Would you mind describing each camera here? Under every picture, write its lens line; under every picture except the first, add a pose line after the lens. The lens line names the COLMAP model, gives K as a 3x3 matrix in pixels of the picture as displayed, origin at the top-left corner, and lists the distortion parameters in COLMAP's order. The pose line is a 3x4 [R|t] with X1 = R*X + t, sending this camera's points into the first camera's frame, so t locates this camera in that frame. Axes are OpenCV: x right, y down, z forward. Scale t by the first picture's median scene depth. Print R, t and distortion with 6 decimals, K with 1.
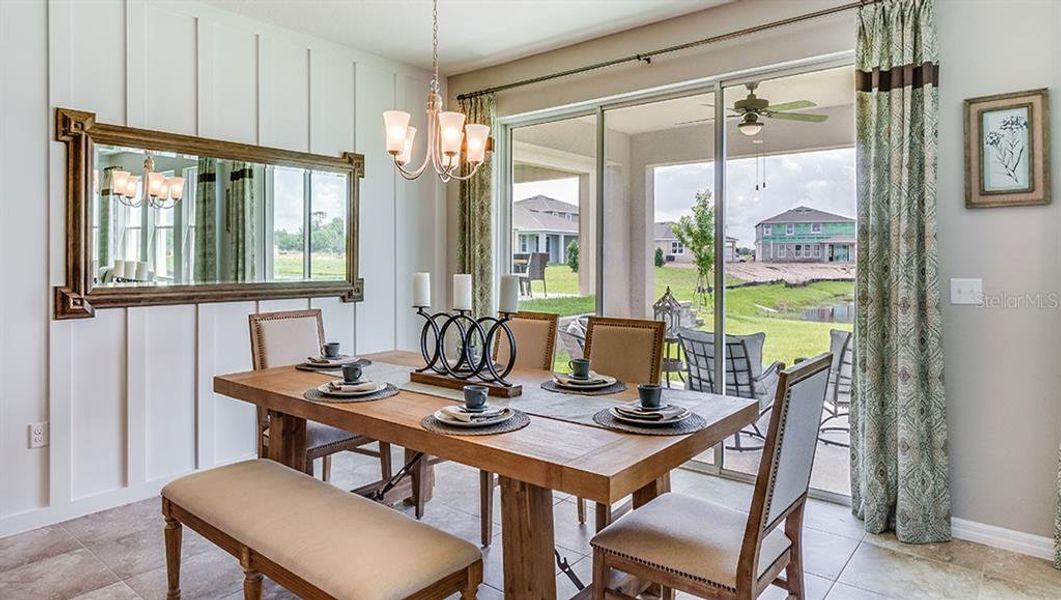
lens RADIAL K [[628.4, 0, 531.0], [0, 628.4, 255.9], [0, 0, 1]] dist [-0.000766, -0.000010]
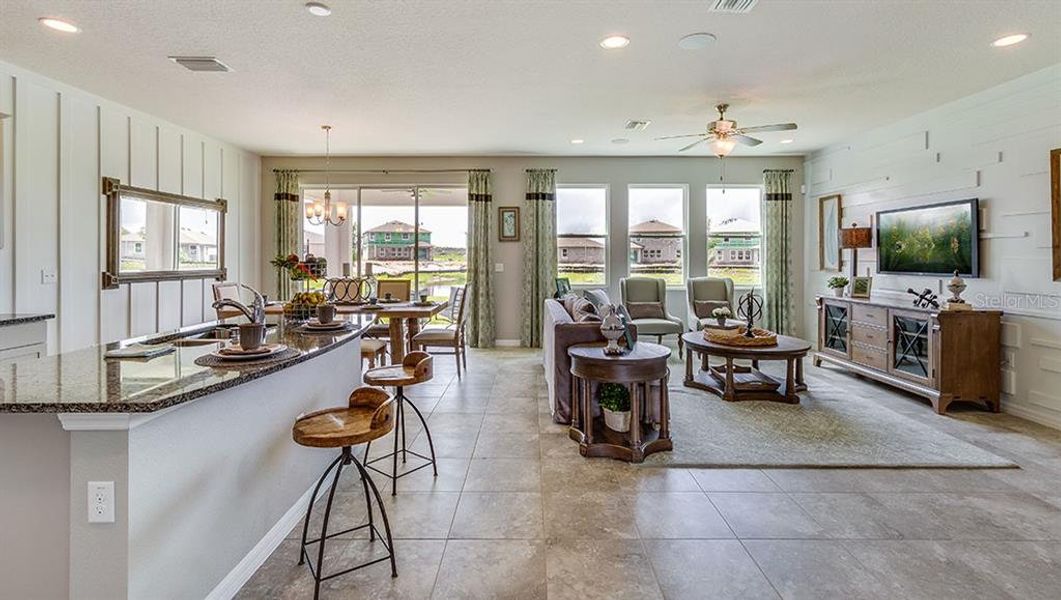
lens RADIAL K [[484.4, 0, 529.1], [0, 484.4, 253.7], [0, 0, 1]] dist [-0.001912, -0.000452]
pose [[0.774969, 0.004865, 0.631981, -0.716145], [-0.002659, 0.999987, -0.004437, -0.003164], [-0.631994, 0.001758, 0.774971, -0.965797]]
